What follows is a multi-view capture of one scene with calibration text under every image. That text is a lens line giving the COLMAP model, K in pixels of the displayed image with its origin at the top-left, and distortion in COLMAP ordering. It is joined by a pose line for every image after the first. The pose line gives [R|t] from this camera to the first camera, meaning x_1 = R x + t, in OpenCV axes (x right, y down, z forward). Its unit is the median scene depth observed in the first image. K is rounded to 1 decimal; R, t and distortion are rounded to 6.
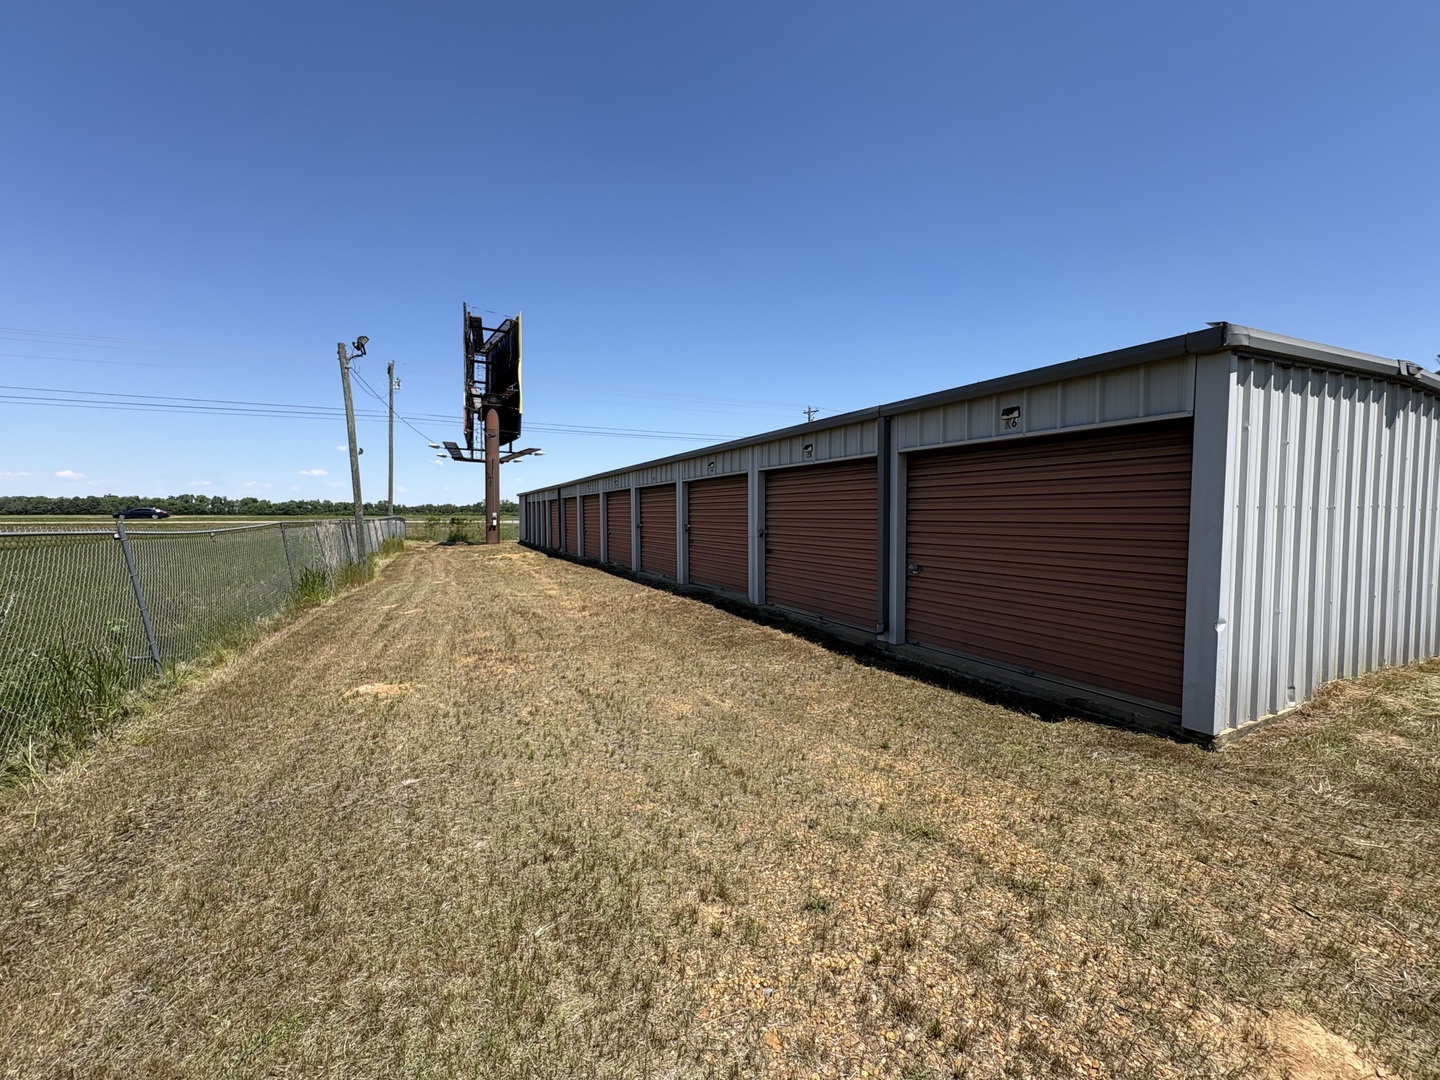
lens RADIAL K [[573.0, 0, 722.2], [0, 573.0, 539.4], [0, 0, 1]] dist [0.000469, -0.000517]
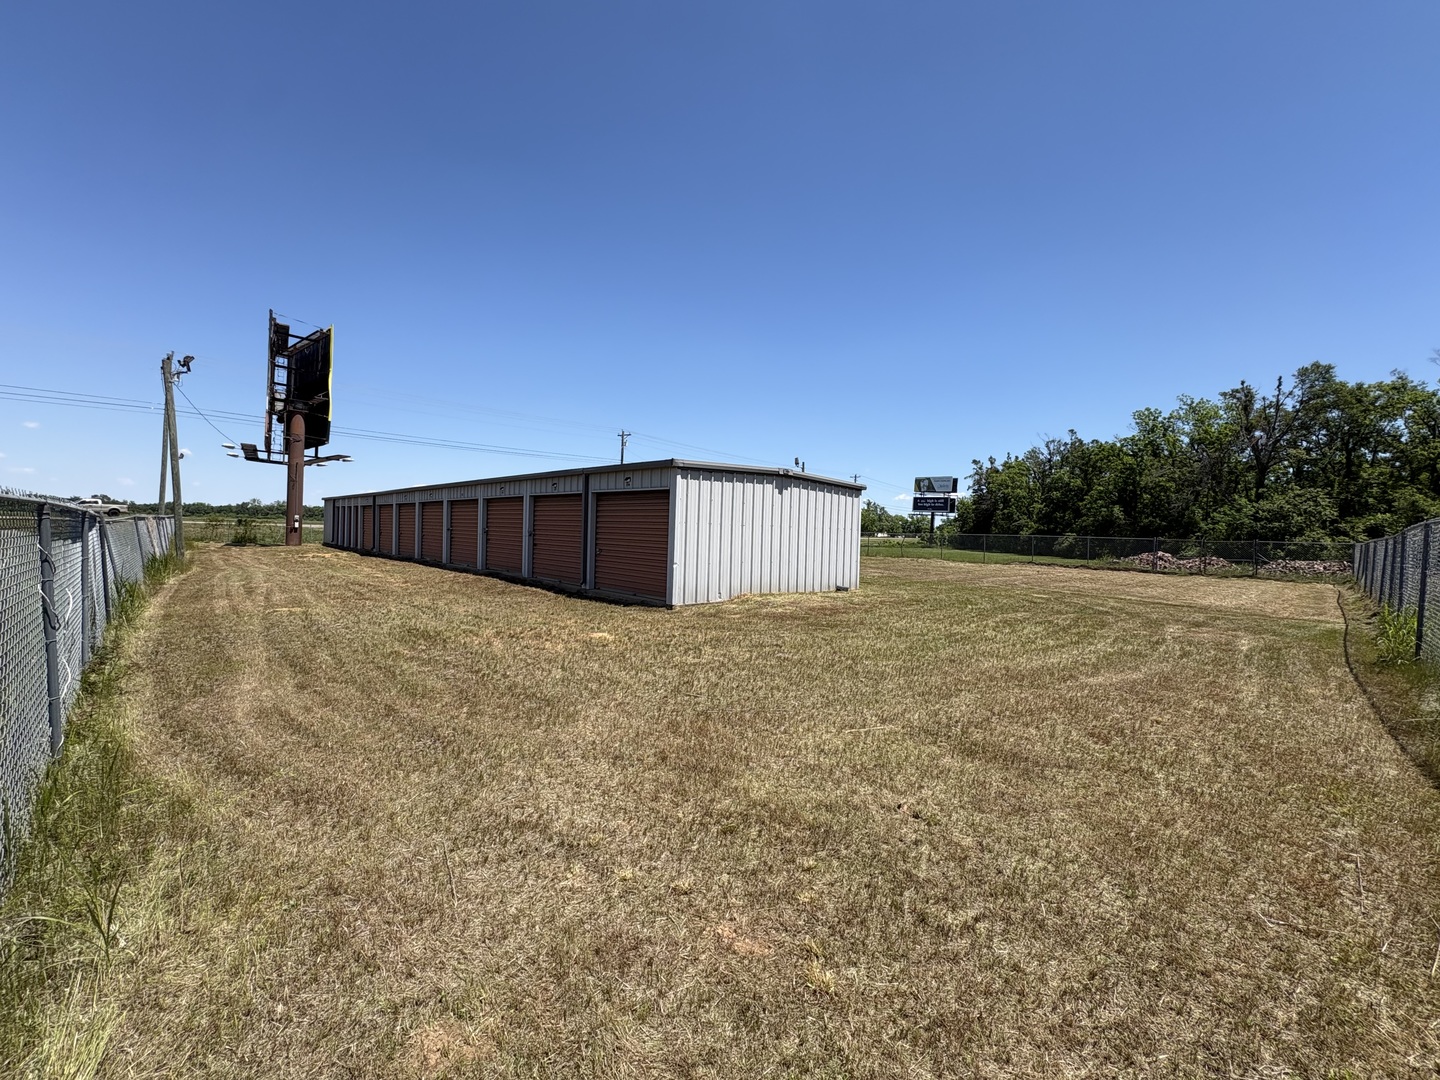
lens RADIAL K [[573.0, 0, 722.2], [0, 573.0, 539.4], [0, 0, 1]] dist [0.000469, -0.000517]
pose [[0.955872, 0.025719, 0.292656, 0.032184], [-0.018227, 0.999433, -0.028297, 0.011991], [-0.293218, 0.021714, 0.955799, -0.205198]]
